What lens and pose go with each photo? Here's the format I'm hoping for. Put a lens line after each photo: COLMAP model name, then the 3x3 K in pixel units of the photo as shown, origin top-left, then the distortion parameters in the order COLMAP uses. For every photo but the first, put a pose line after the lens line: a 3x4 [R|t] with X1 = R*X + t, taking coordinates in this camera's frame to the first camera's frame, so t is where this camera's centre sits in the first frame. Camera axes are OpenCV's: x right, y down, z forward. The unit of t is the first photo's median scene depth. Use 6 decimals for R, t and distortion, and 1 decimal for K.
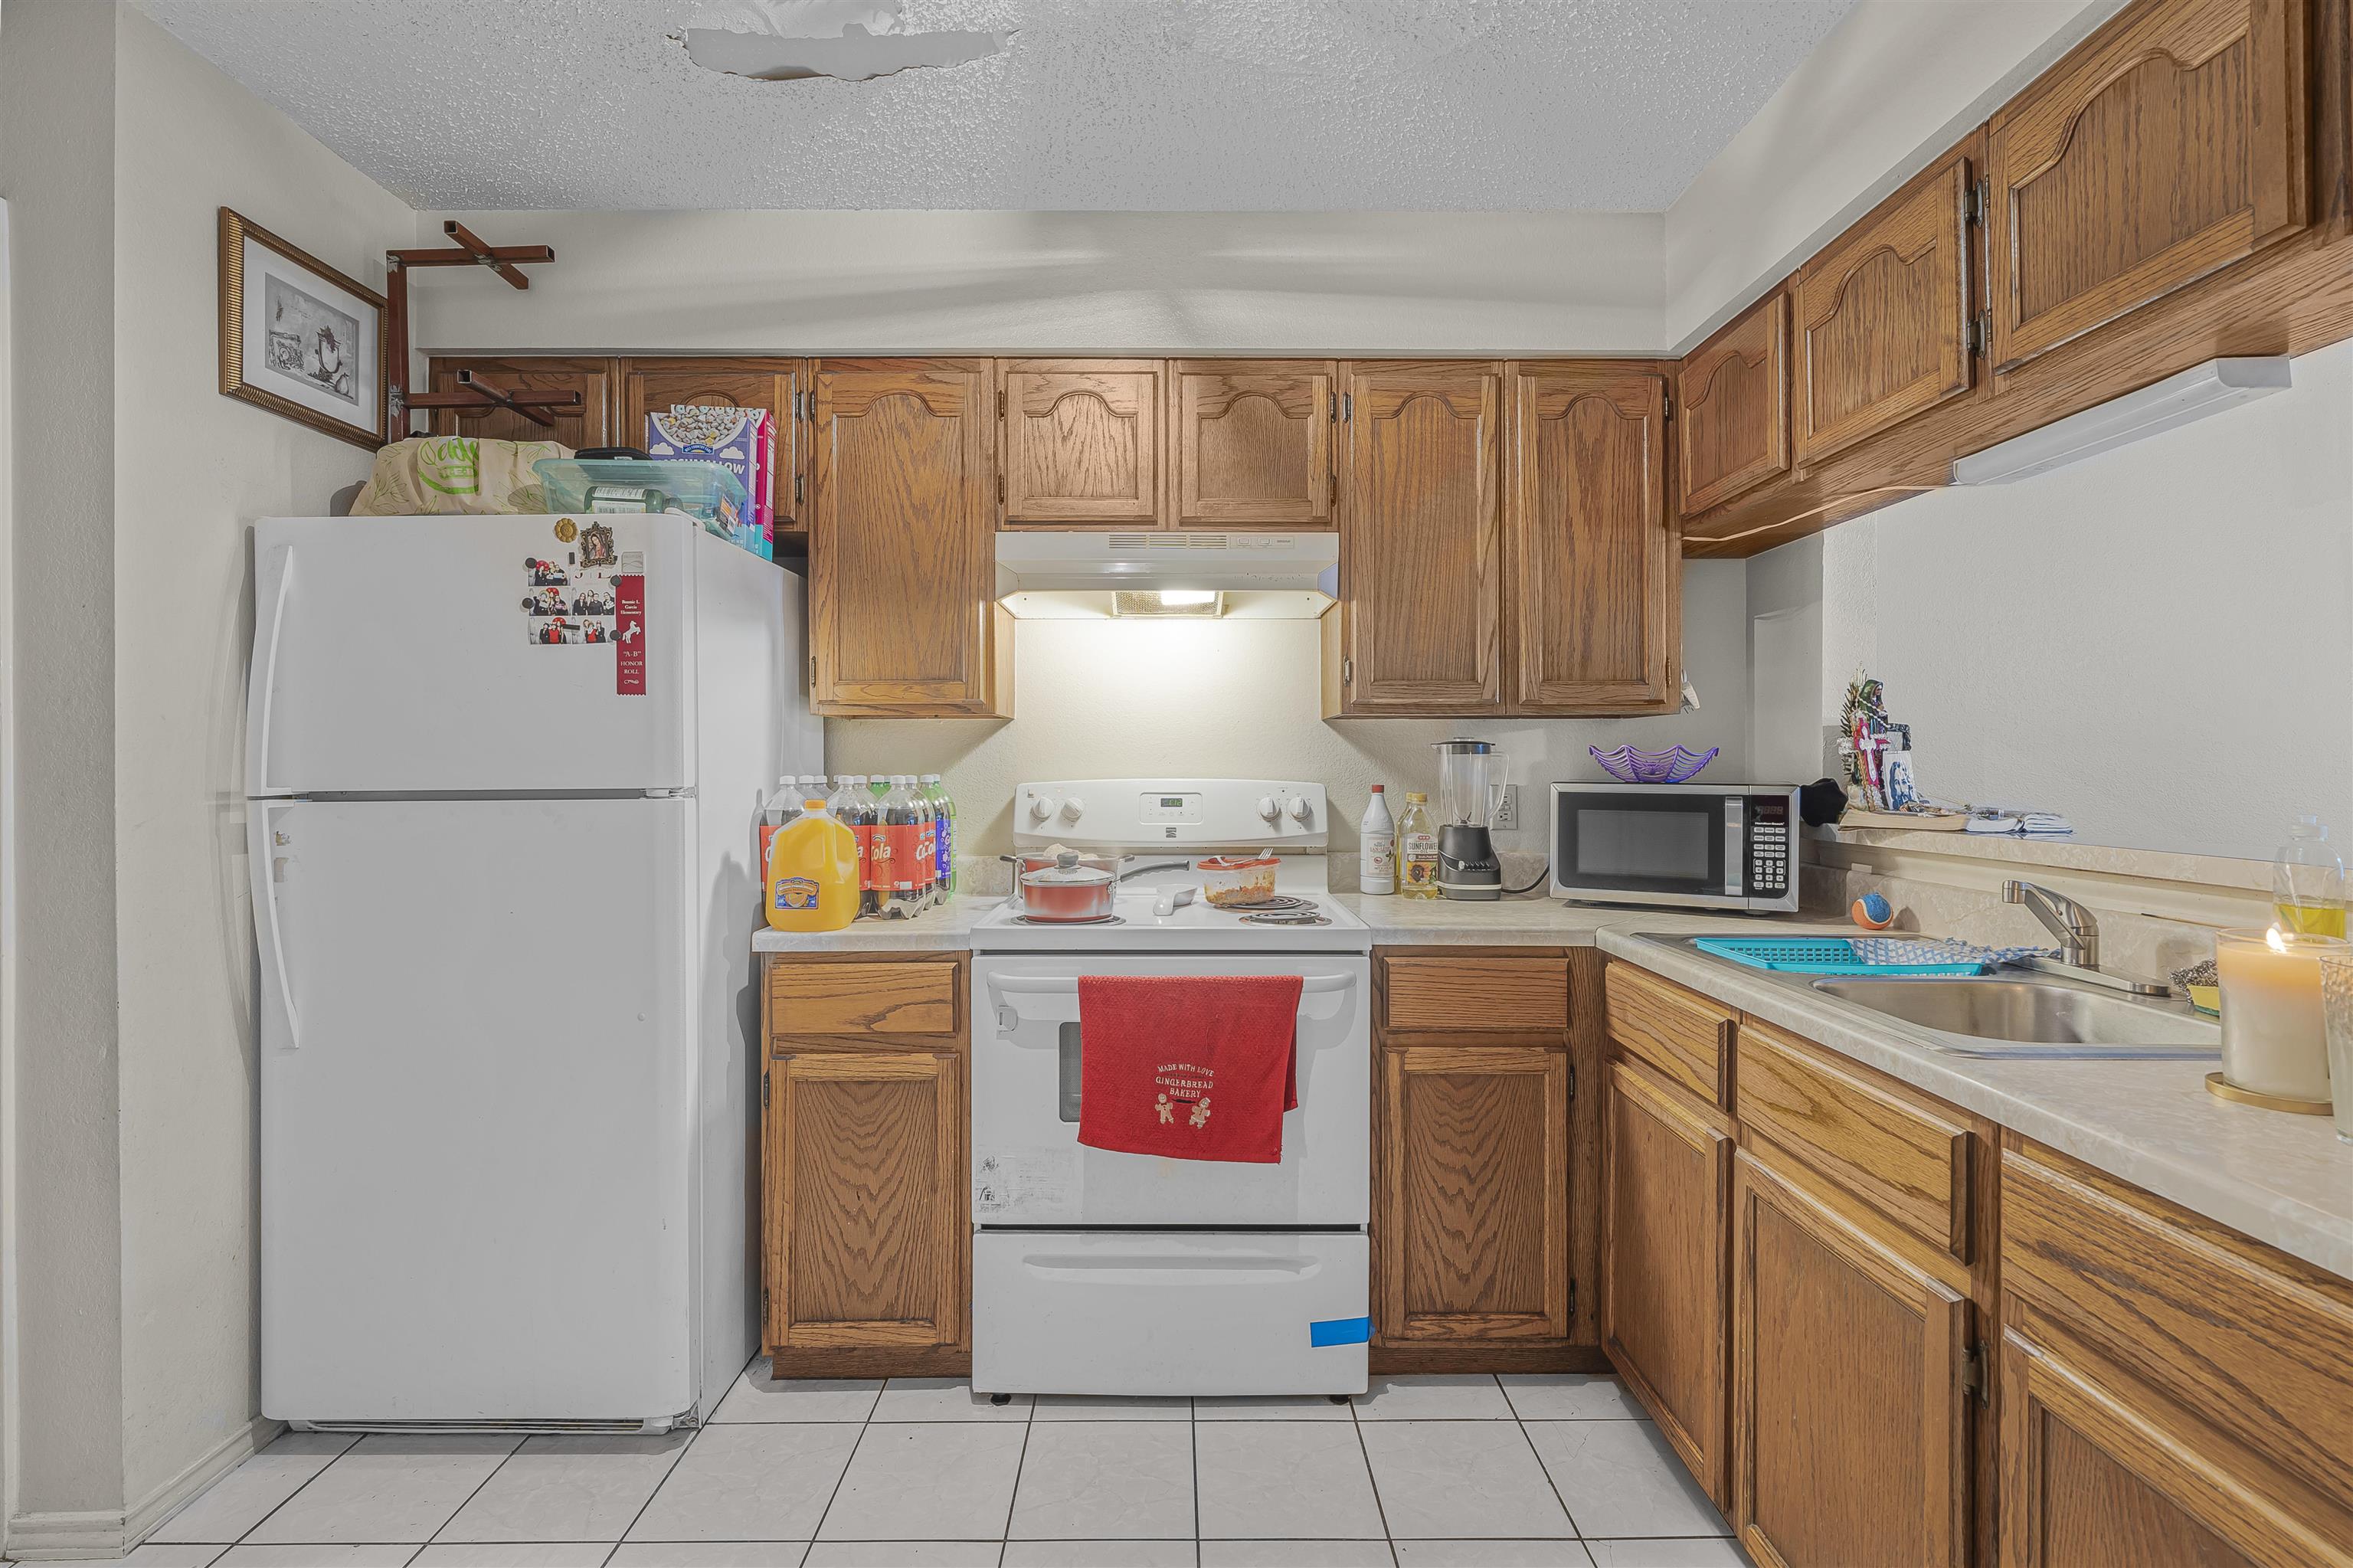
lens RADIAL K [[1068.9, 0, 1180.3], [0, 1068.9, 766.3], [0, 0, 1]] dist [-0.005184, 0.000840]
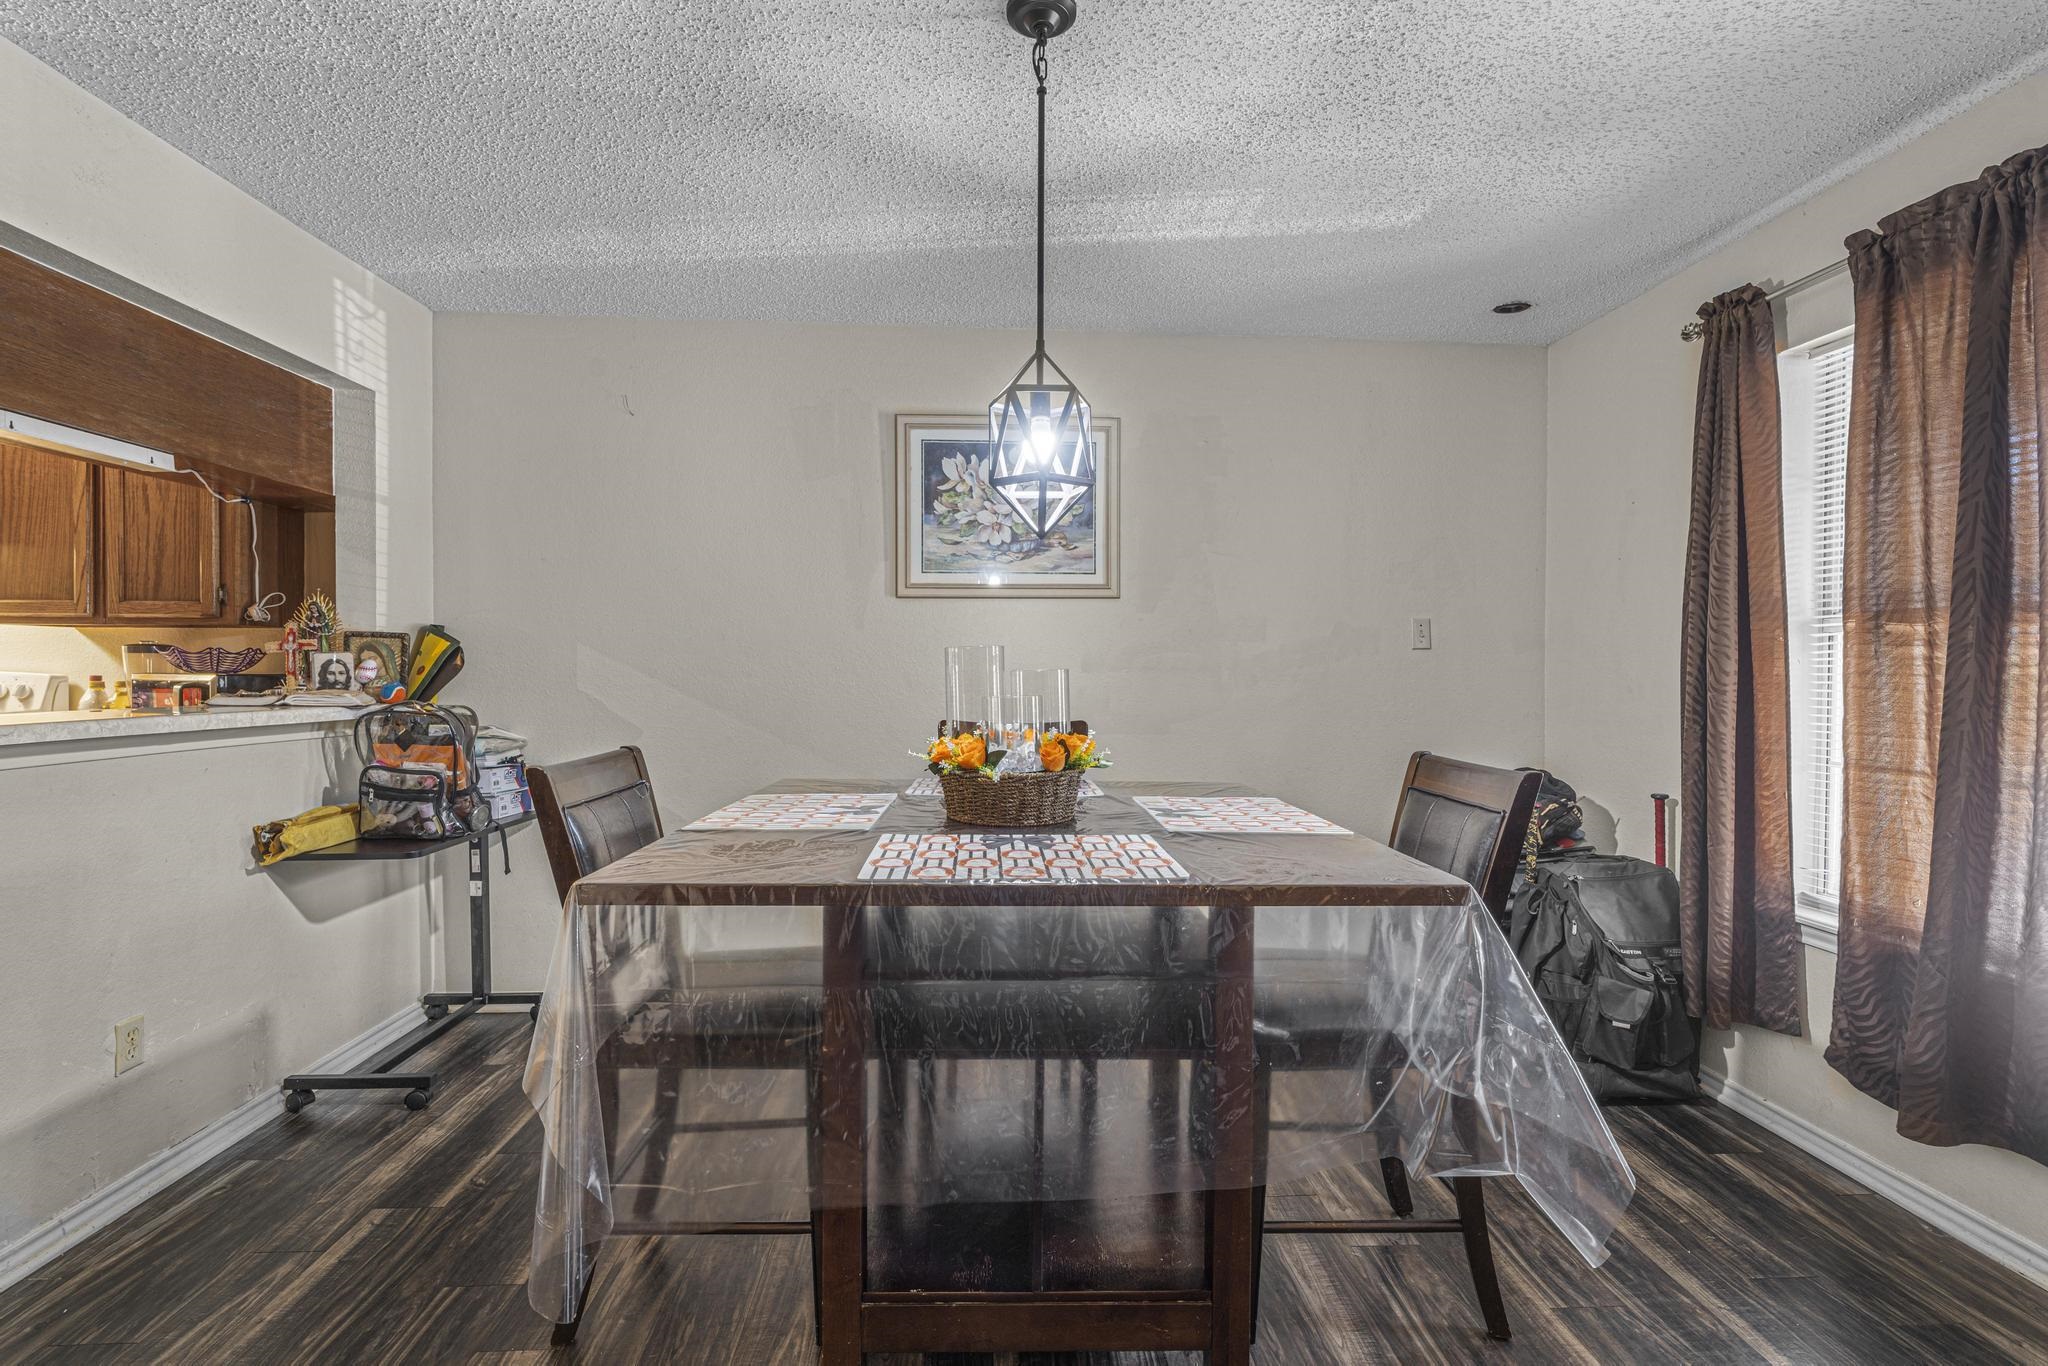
lens RADIAL K [[930.3, 0, 1035.9], [0, 930.3, 676.9], [0, 0, 1]] dist [-0.005184, 0.000840]
pose [[0.998360, -0.002683, 0.057184, 1.658434], [0.002266, 0.999970, 0.007354, 0.015673], [-0.057202, -0.007213, 0.998337, -0.318625]]
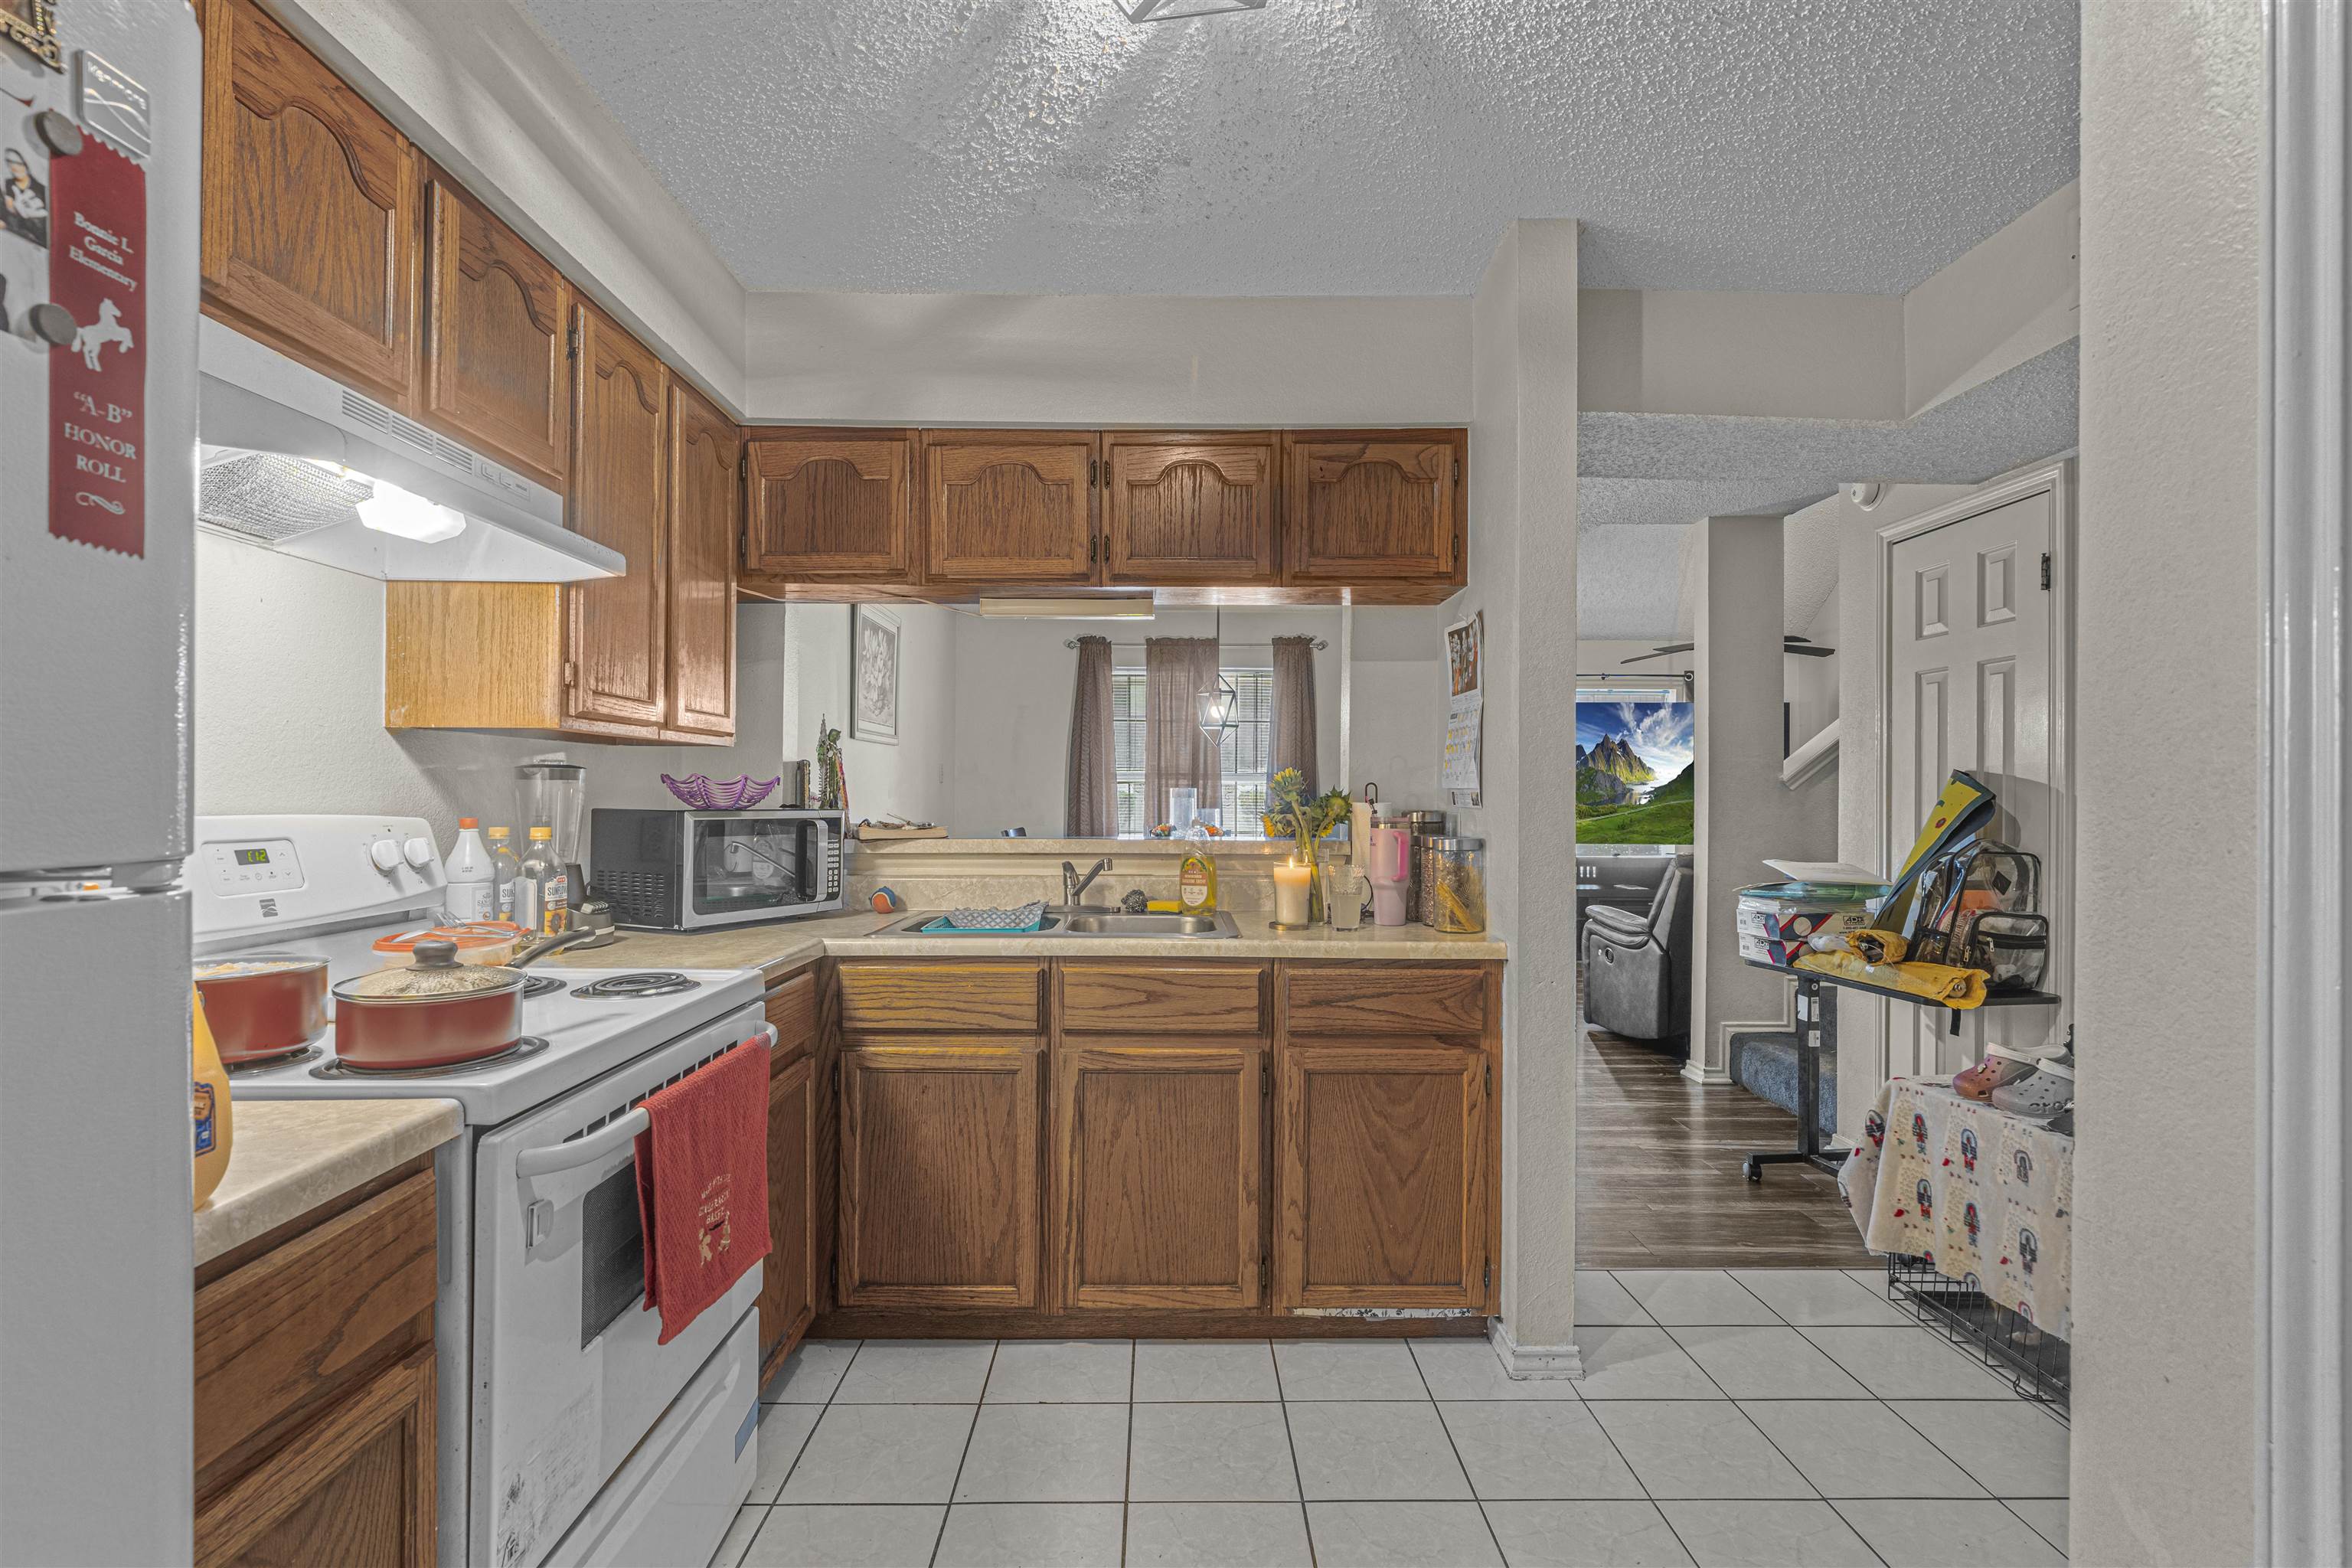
lens RADIAL K [[1068.4, 0, 1181.4], [0, 1068.4, 793.5], [0, 0, 1]] dist [-0.005184, 0.000840]
pose [[-0.008541, 0.002561, 0.999960, -0.739883], [-0.000298, 0.999997, -0.002564, 0.001830], [-0.999963, -0.000320, -0.008540, 0.641235]]
